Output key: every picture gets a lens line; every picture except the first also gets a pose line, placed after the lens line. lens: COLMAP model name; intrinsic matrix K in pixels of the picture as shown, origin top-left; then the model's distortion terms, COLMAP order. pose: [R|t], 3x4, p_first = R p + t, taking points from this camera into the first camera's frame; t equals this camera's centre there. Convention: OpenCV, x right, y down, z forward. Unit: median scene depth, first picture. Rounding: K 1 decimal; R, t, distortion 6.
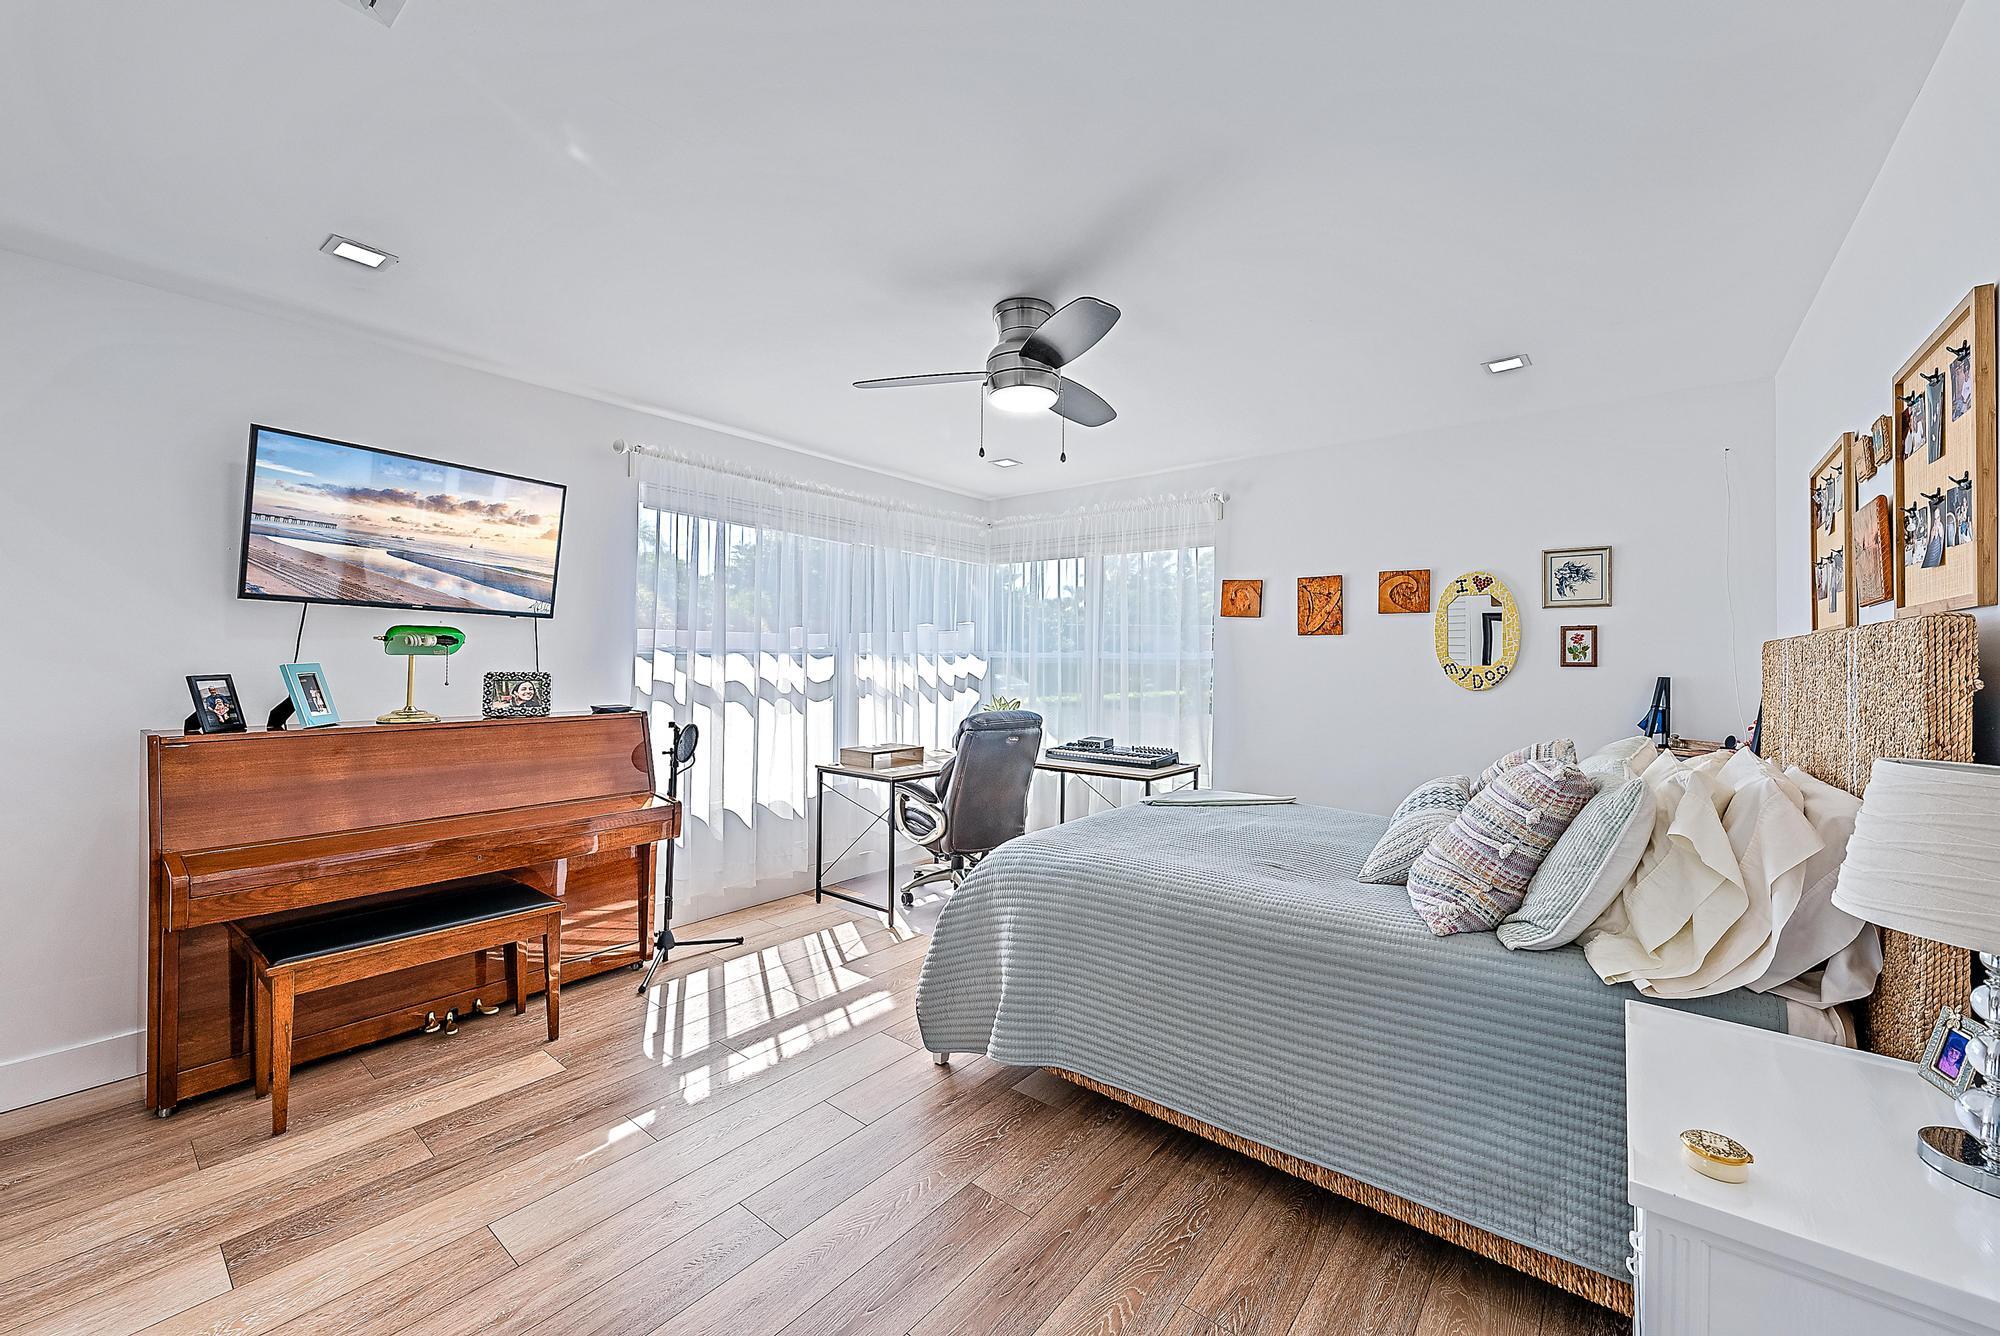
lens RADIAL K [[777.4, 0, 972.5], [0, 777.4, 659.8], [0, 0, 1]] dist [-0.007074, 0.001023]
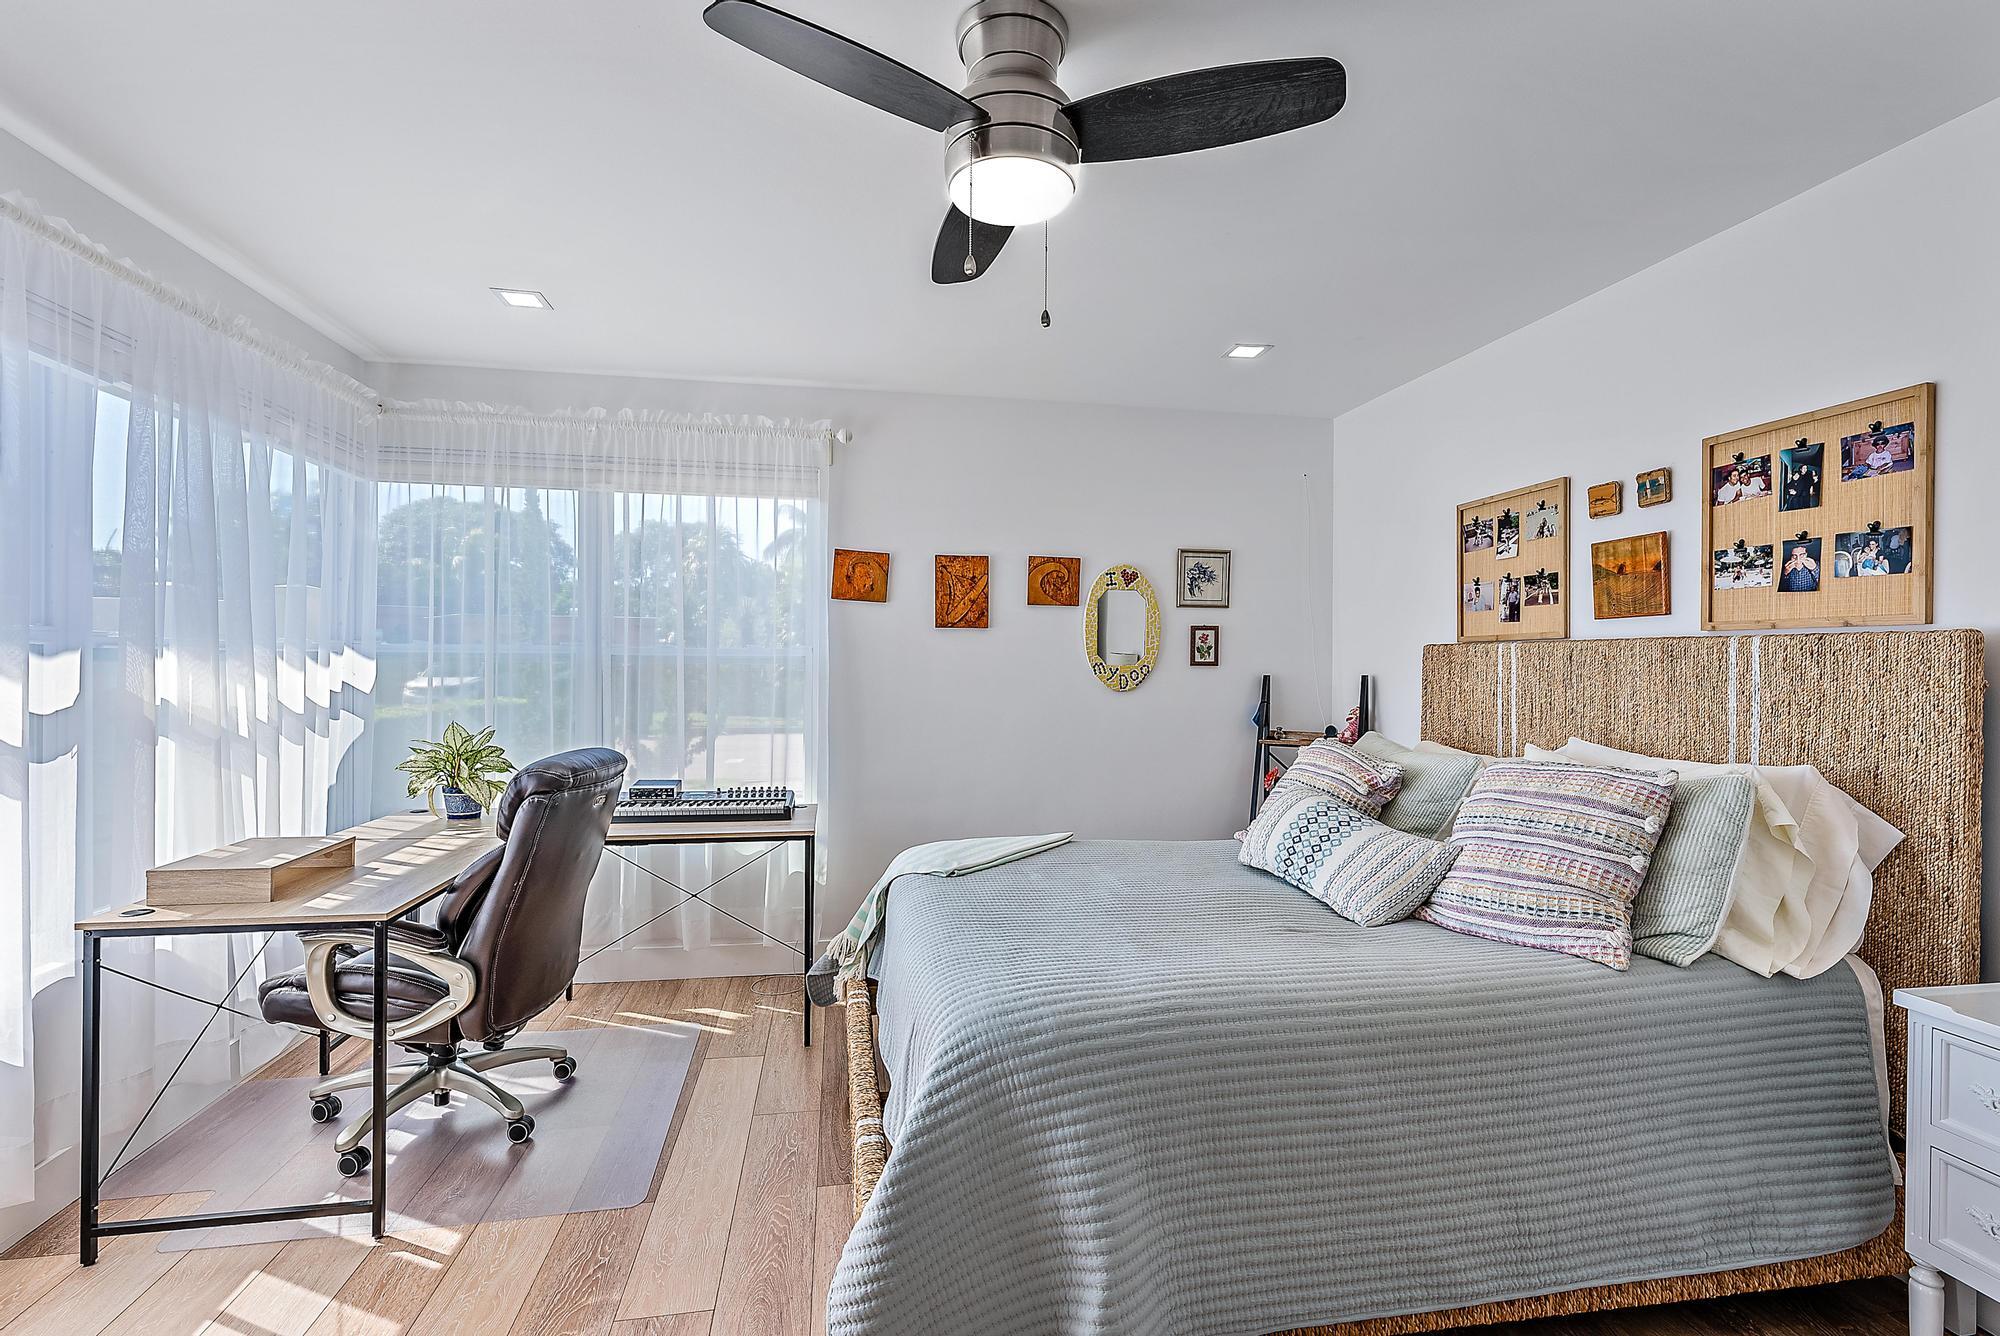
lens RADIAL K [[929.6, 0, 1005.9], [0, 929.6, 670.2], [0, 0, 1]] dist [0.000749, -0.000920]
pose [[0.637584, -0.010271, 0.770313, -0.280077], [-0.003247, 0.999866, 0.016020, -0.003349], [-0.770374, -0.012715, 0.637465, 0.355042]]
